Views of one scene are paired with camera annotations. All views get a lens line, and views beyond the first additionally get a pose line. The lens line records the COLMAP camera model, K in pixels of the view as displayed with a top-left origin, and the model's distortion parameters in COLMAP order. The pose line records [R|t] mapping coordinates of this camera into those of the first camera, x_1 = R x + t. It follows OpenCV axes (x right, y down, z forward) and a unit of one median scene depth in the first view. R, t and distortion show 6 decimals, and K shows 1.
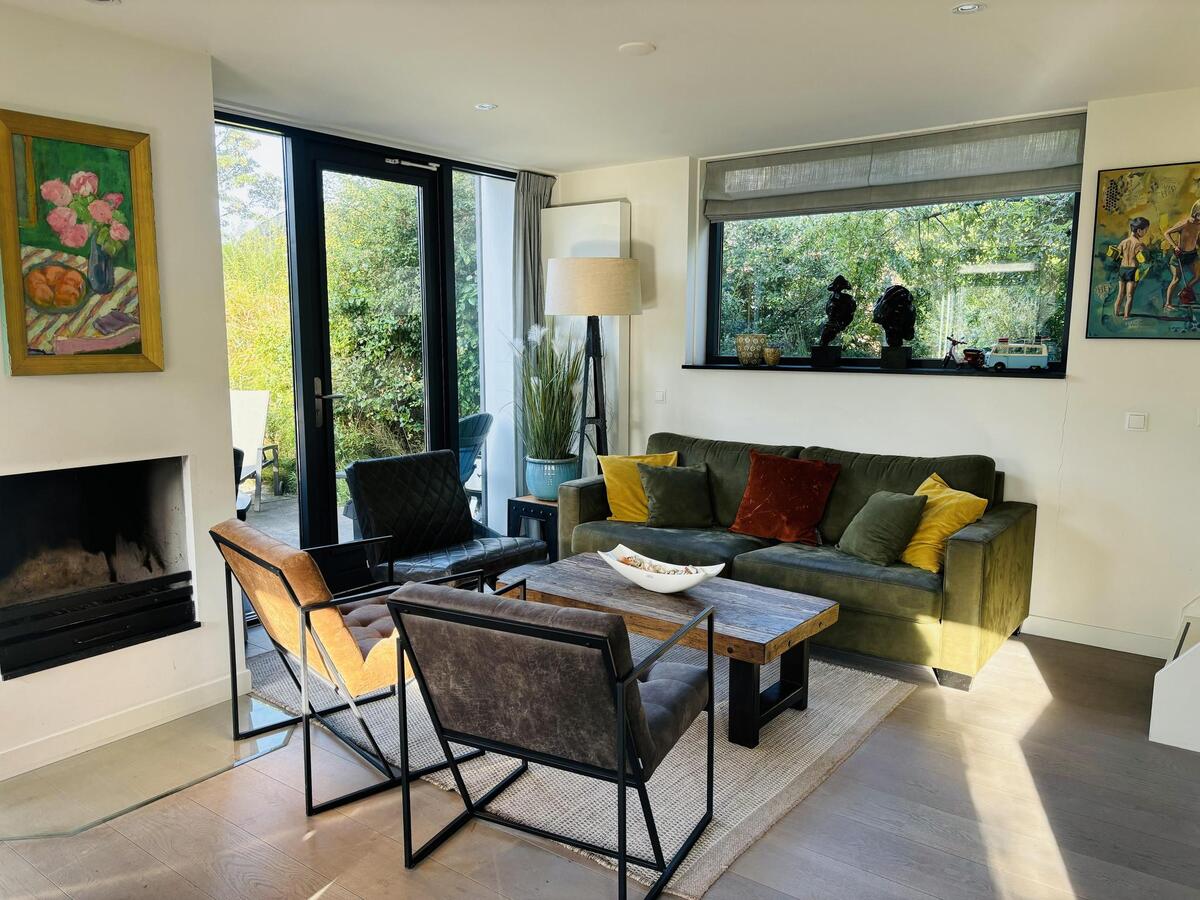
lens RADIAL K [[908.8, 0, 601.8], [0, 908.8, 453.5], [0, 0, 1]] dist [0.016352, -0.024749]
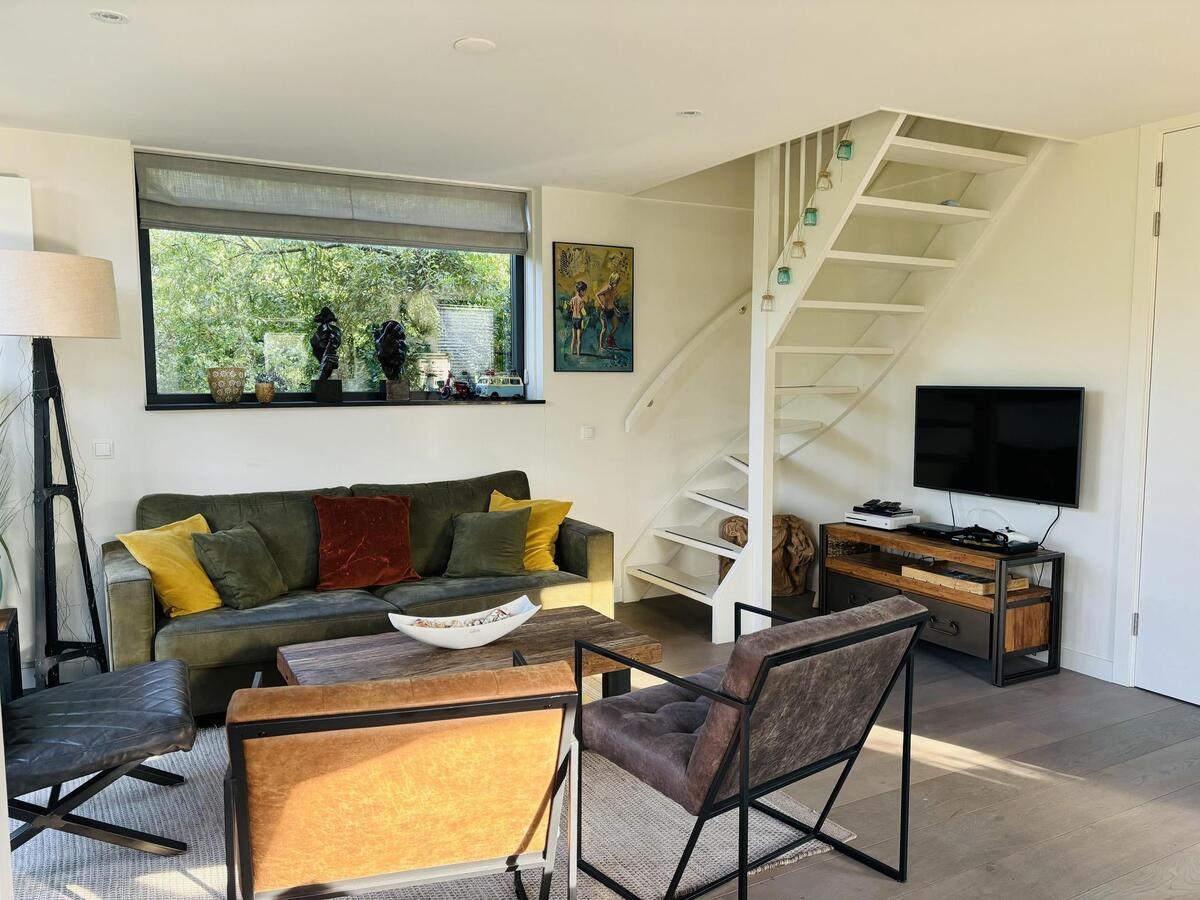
lens RADIAL K [[908.8, 0, 603.0], [0, 908.8, 447.7], [0, 0, 1]] dist [0.016352, -0.024749]
pose [[0.400049, -0.073452, 0.913546, -0.628204], [0.121810, 0.992201, 0.026435, -0.047507], [-0.908363, 0.100703, 0.405876, 0.447504]]
